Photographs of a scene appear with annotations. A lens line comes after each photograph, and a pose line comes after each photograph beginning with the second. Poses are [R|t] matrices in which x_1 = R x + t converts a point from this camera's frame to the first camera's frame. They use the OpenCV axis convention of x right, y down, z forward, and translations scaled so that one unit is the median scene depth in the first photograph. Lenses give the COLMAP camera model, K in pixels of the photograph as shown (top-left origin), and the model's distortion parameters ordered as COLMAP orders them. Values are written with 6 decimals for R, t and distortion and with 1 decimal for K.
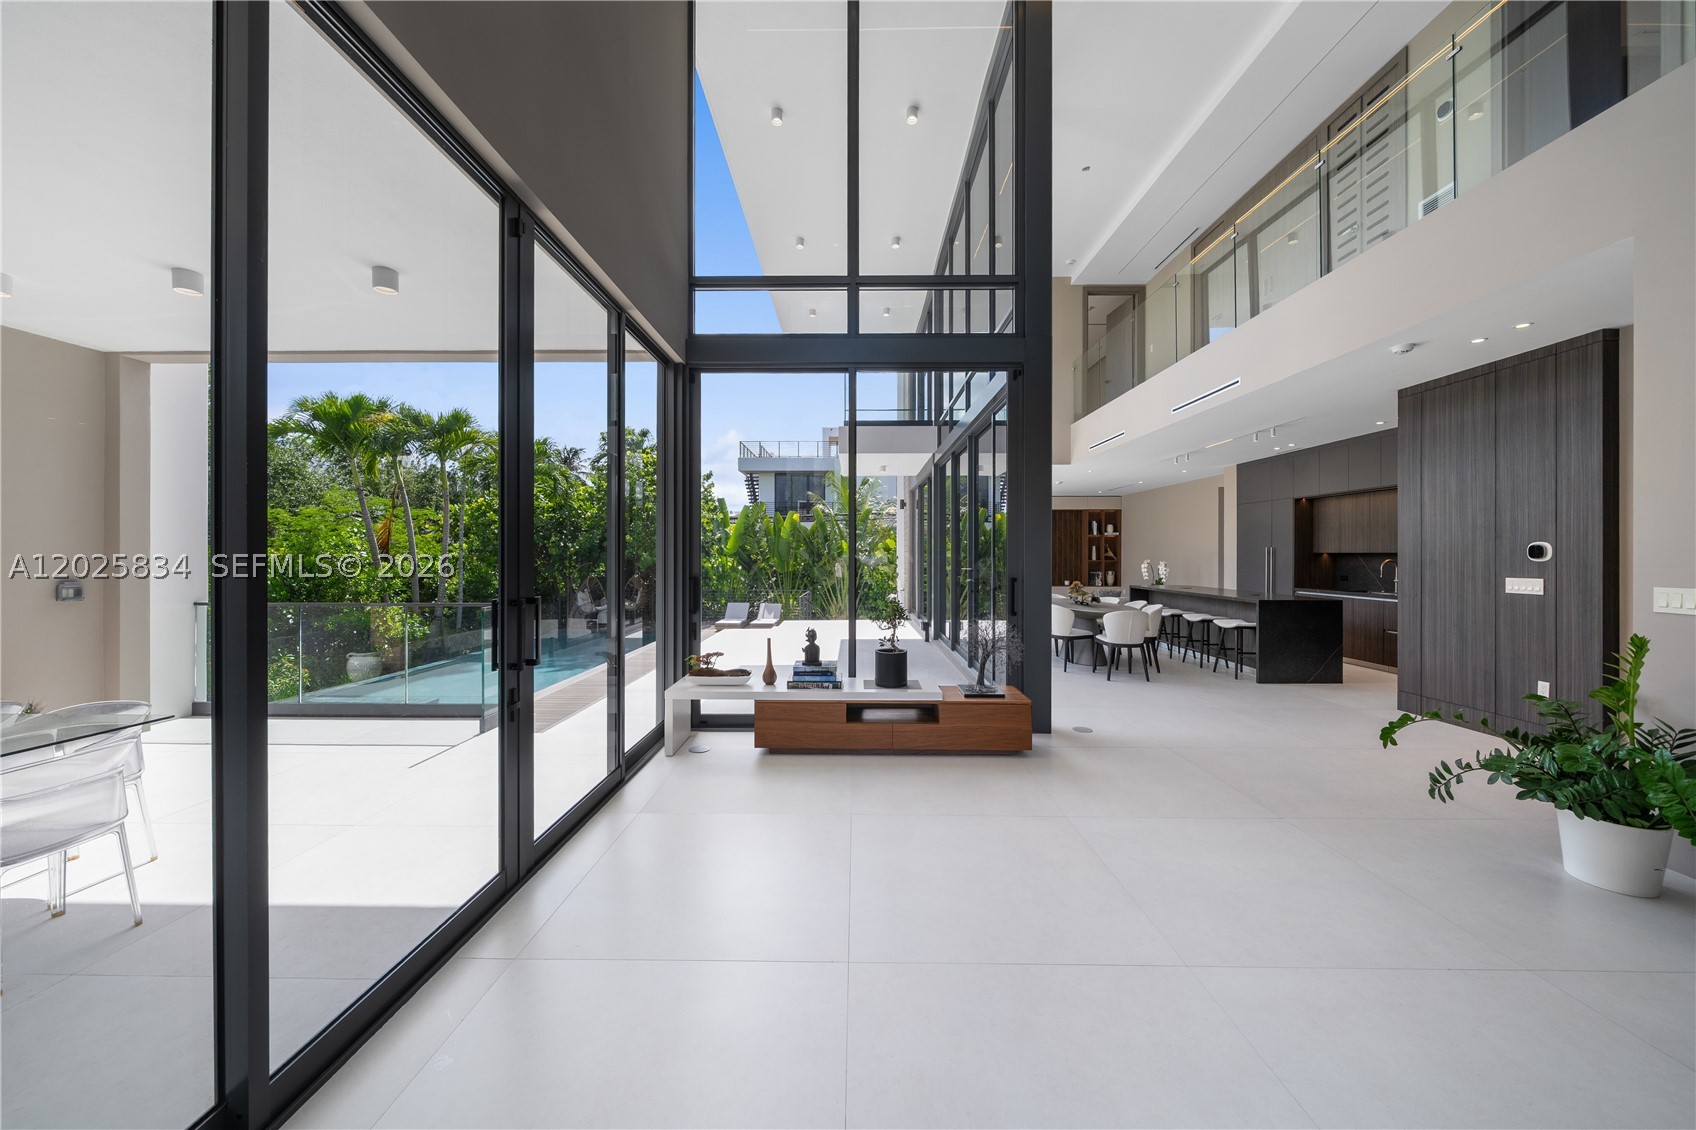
lens RADIAL K [[643.8, 0, 847.9], [0, 643.8, 546.0], [0, 0, 1]] dist [-0.002800, -0.000367]
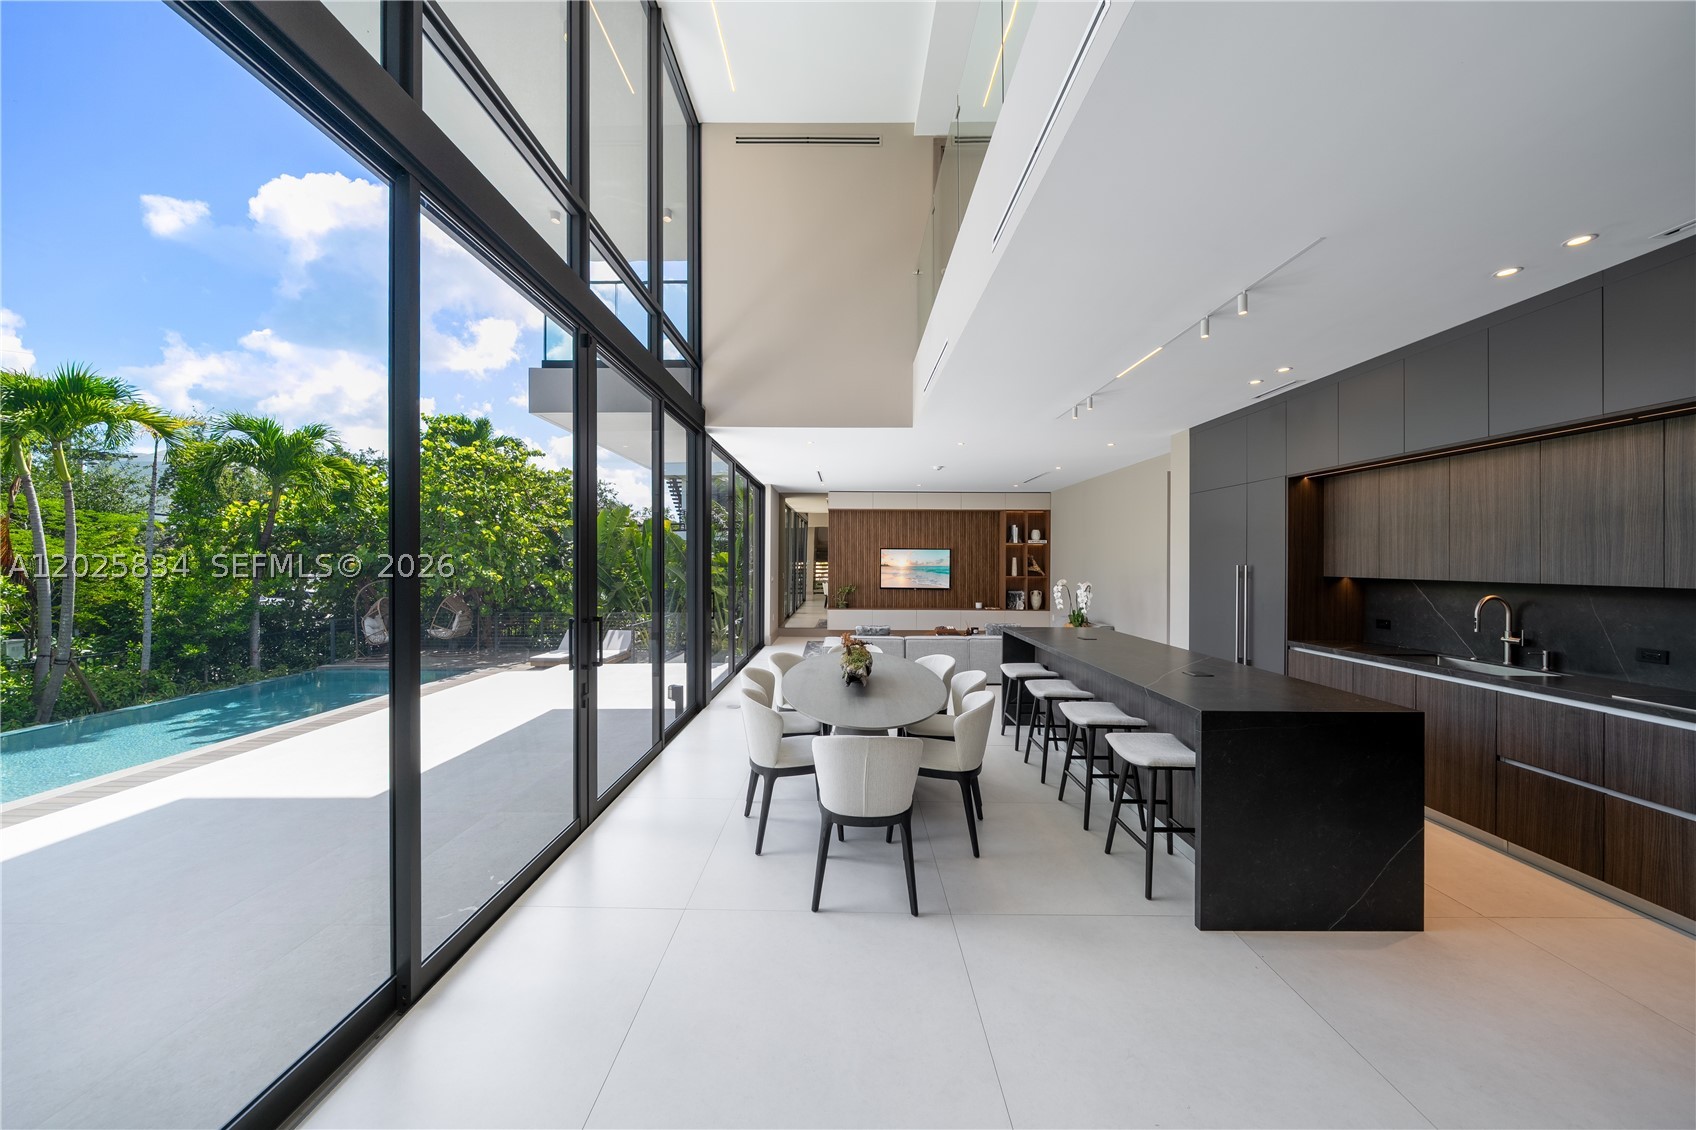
lens RADIAL K [[581.2, 0, 845.4], [0, 581.2, 560.6], [0, 0, 1]] dist [-0.001338, -0.000095]
pose [[0.999383, -0.004483, -0.034823, 0.261615], [0.004967, 0.999892, 0.013807, -0.009007], [0.034757, -0.013972, 0.999298, 0.384499]]
